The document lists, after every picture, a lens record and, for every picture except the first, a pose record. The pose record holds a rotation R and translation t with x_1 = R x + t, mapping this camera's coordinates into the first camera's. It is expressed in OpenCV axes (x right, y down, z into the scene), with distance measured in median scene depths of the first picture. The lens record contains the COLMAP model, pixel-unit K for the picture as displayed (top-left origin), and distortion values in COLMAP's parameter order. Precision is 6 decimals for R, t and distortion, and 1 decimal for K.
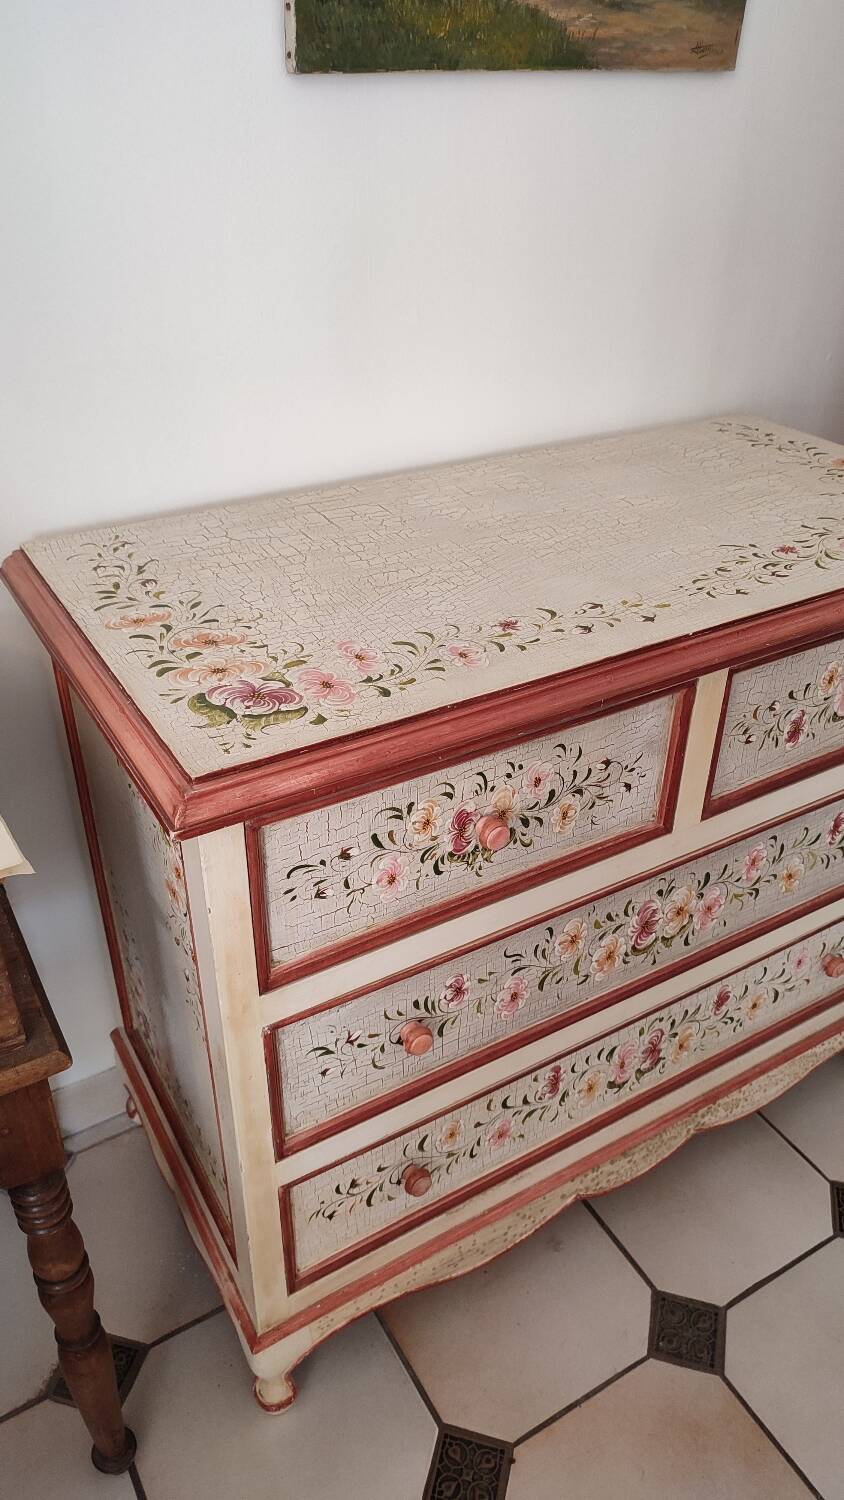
lens RADIAL K [[1120.1, 0, 436.8], [0, 1120.1, 760.3], [0, 0, 1]] dist [0.010681, -0.007023]
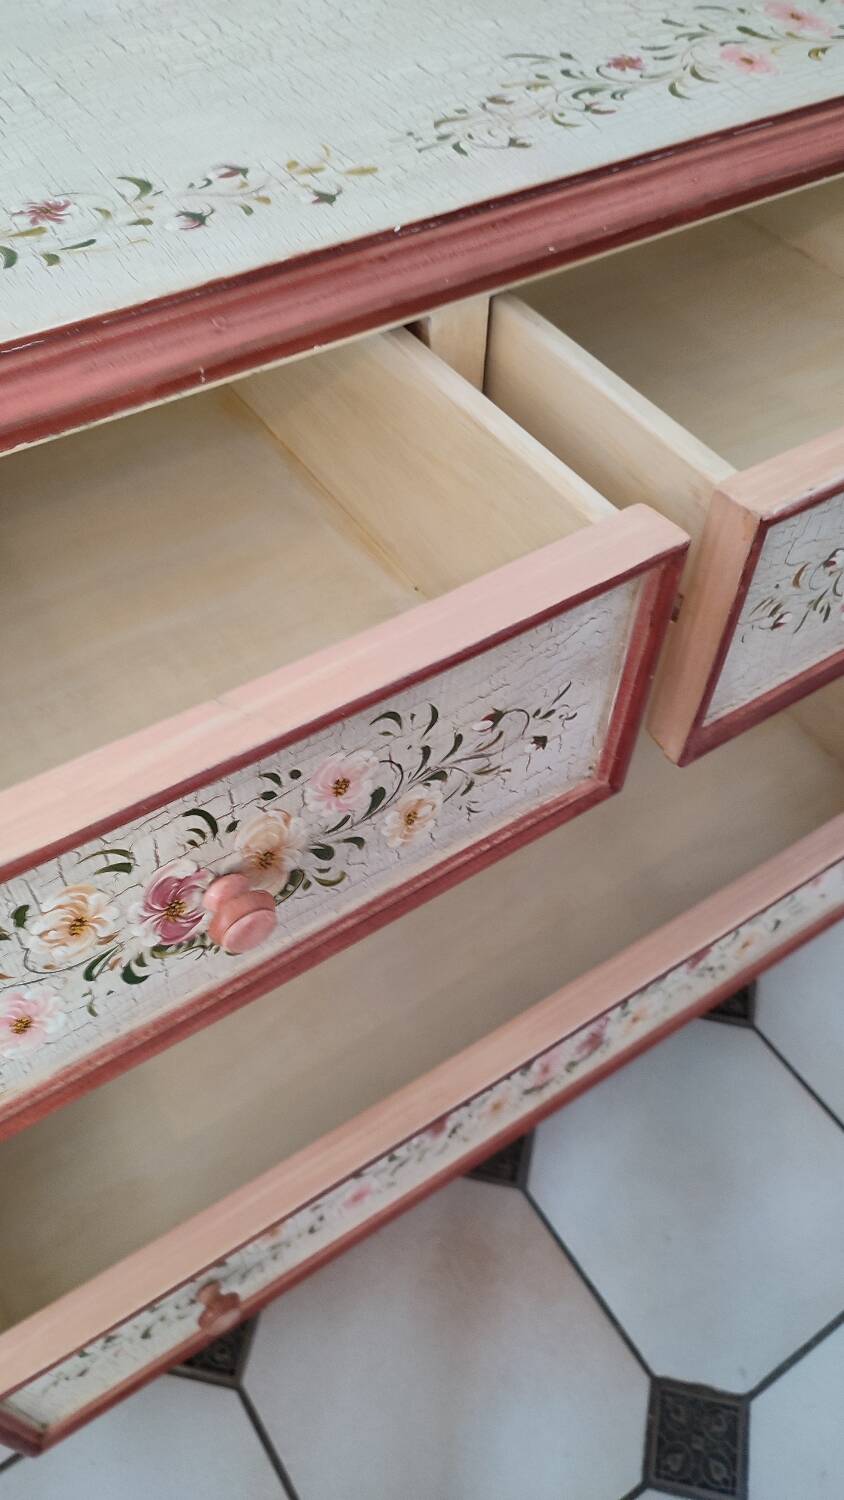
lens RADIAL K [[1120.1, 0, 429.4], [0, 1120.1, 756.6], [0, 0, 1]] dist [0.010681, -0.007023]
pose [[0.999162, -0.024796, 0.032566, 0.101999], [0.013210, 0.948395, 0.316817, -0.126607], [-0.038741, -0.316122, 0.947927, 0.514124]]
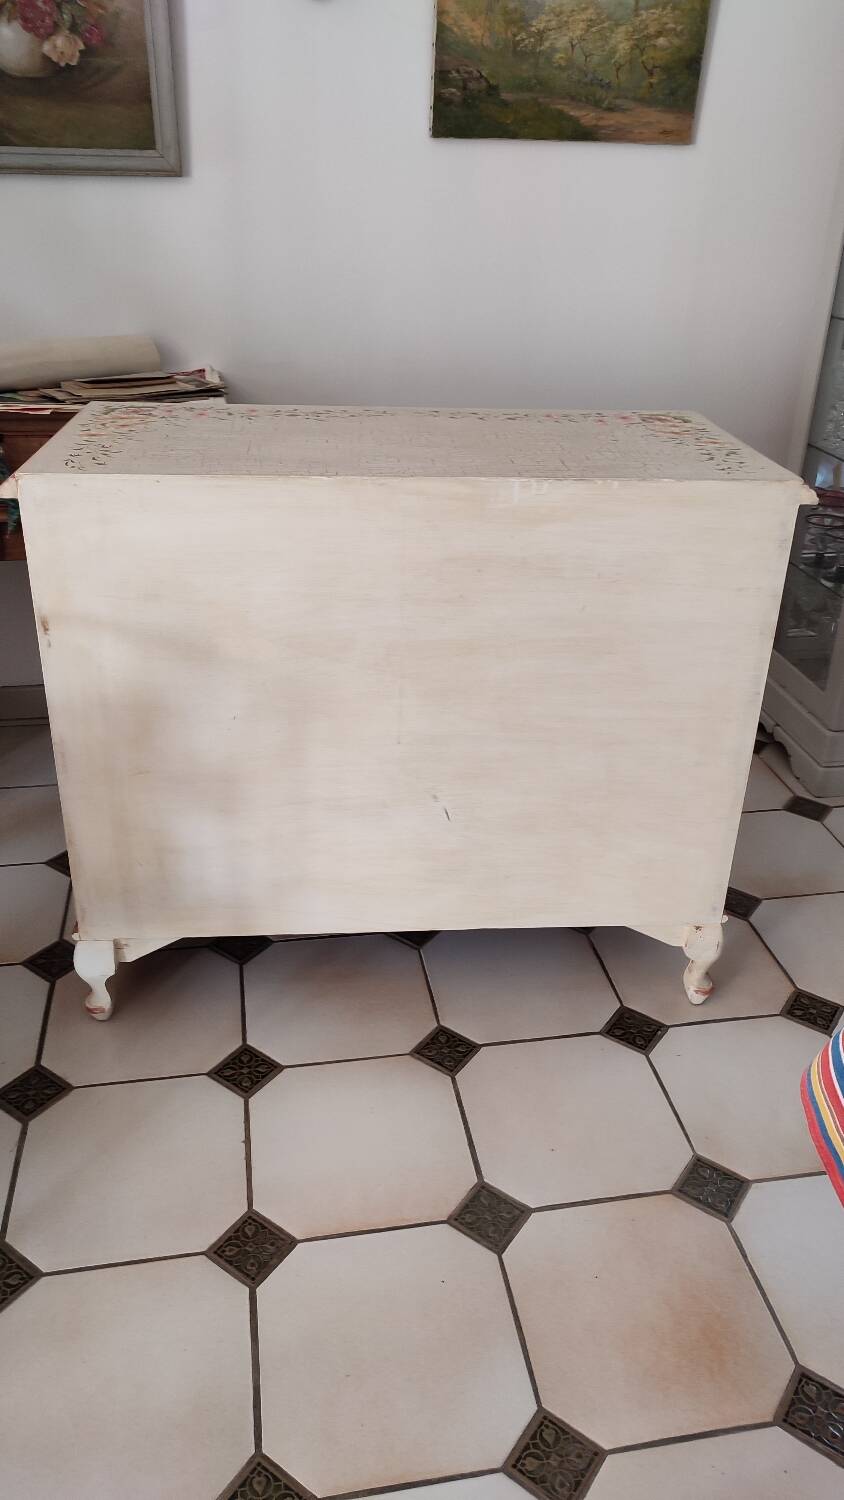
lens RADIAL K [[1120.1, 0, 440.3], [0, 1120.1, 762.7], [0, 0, 1]] dist [0.010681, -0.007023]
pose [[0.932614, 0.179001, -0.313351, 0.764633], [-0.206688, 0.976734, -0.057199, 0.669486], [0.295822, 0.118111, 0.947913, -0.882576]]
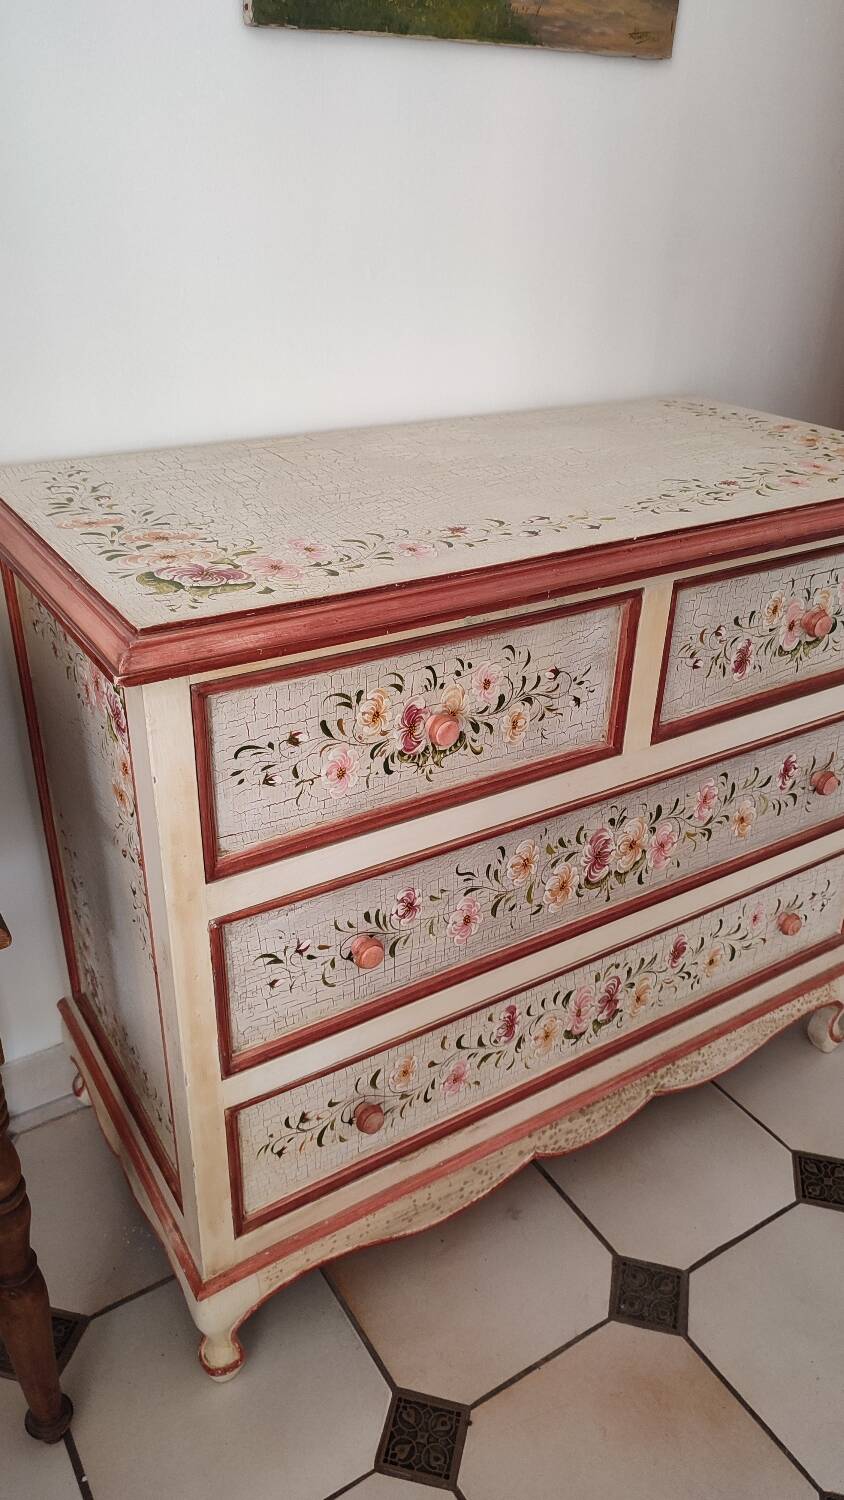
lens RADIAL K [[1120.1, 0, 437.2], [0, 1120.1, 756.4], [0, 0, 1]] dist [0.010681, -0.007023]
pose [[0.999520, -0.001697, 0.030933, 0.012711], [0.004092, 0.996982, -0.077524, 0.148057], [-0.030708, 0.077613, 0.996511, 0.001811]]
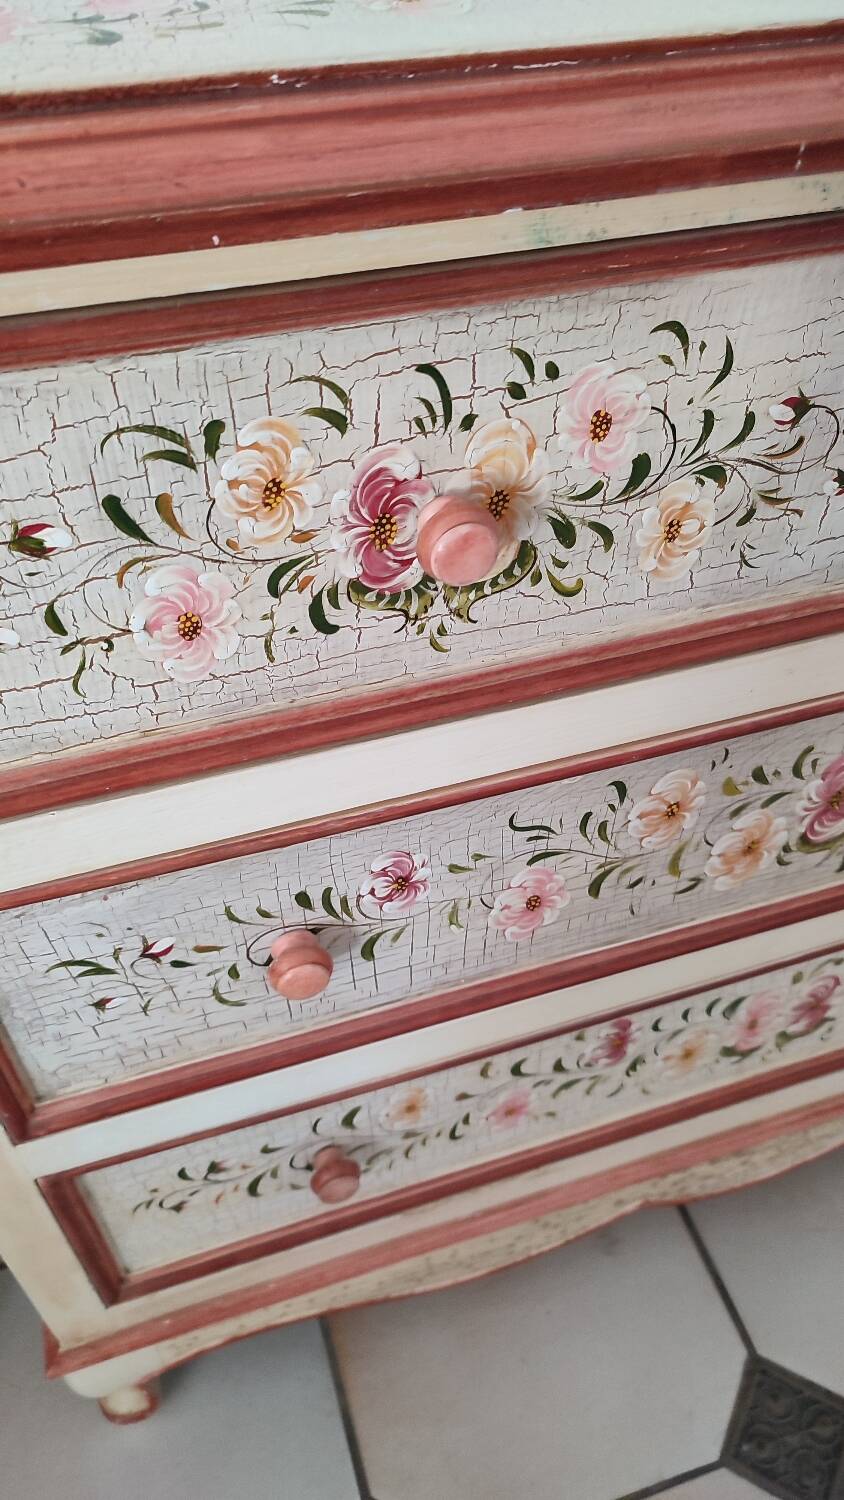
lens RADIAL K [[1120.1, 0, 429.8], [0, 1120.1, 763.6], [0, 0, 1]] dist [0.010681, -0.007023]
pose [[0.972934, 0.144498, -0.180332, 0.108750], [-0.105942, 0.972453, 0.207632, 0.053628], [0.205367, -0.182907, 0.961441, 0.541850]]
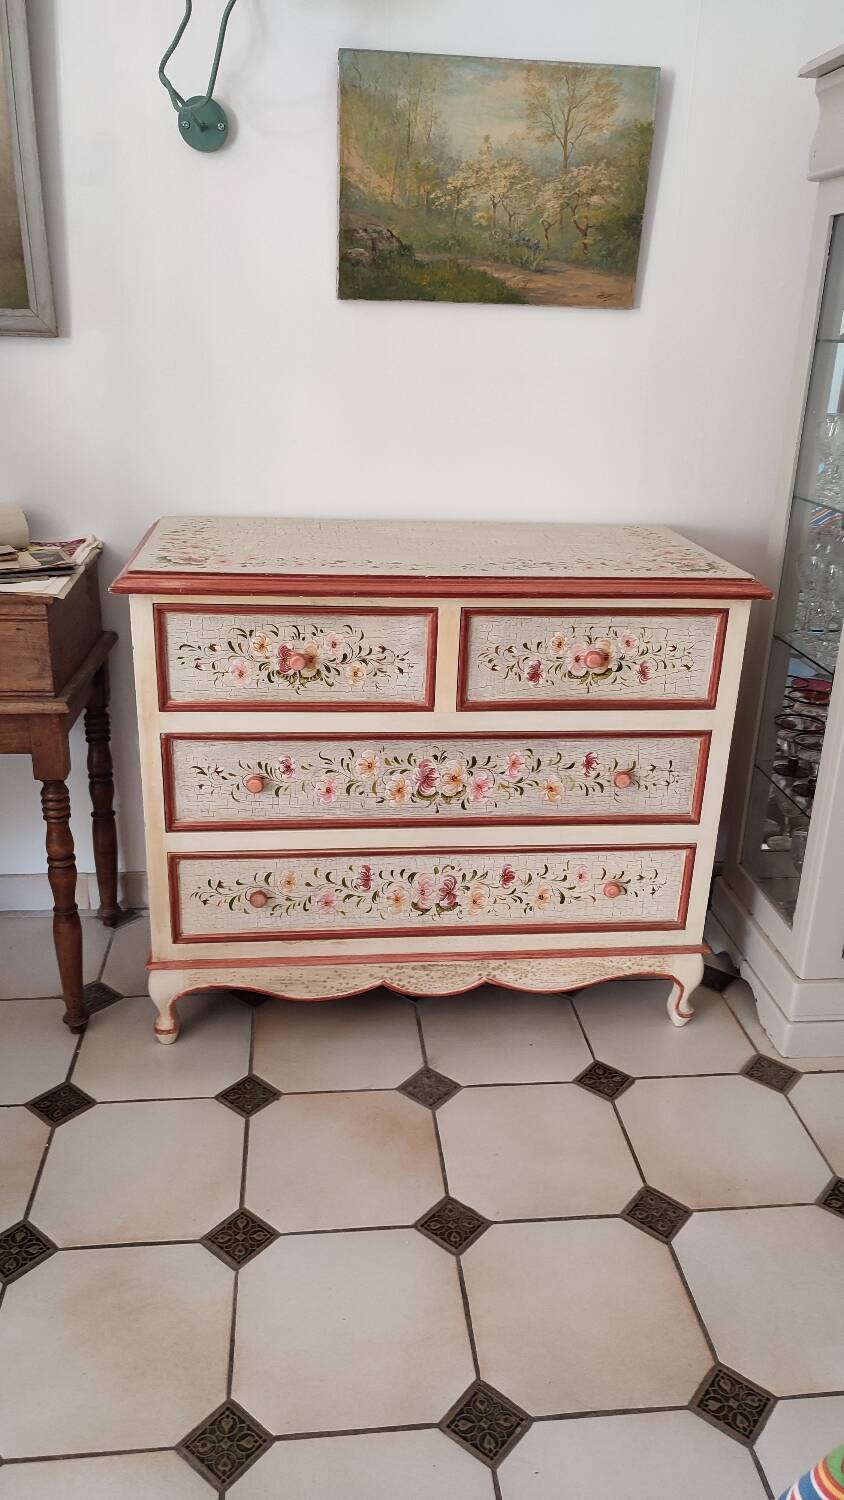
lens RADIAL K [[1120.1, 0, 426.9], [0, 1120.1, 768.4], [0, 0, 1]] dist [0.010681, -0.007023]
pose [[0.908006, 0.171307, -0.382334, 0.873948], [-0.245735, 0.956887, -0.154858, 0.416596], [0.339322, 0.234564, 0.910956, -0.511438]]
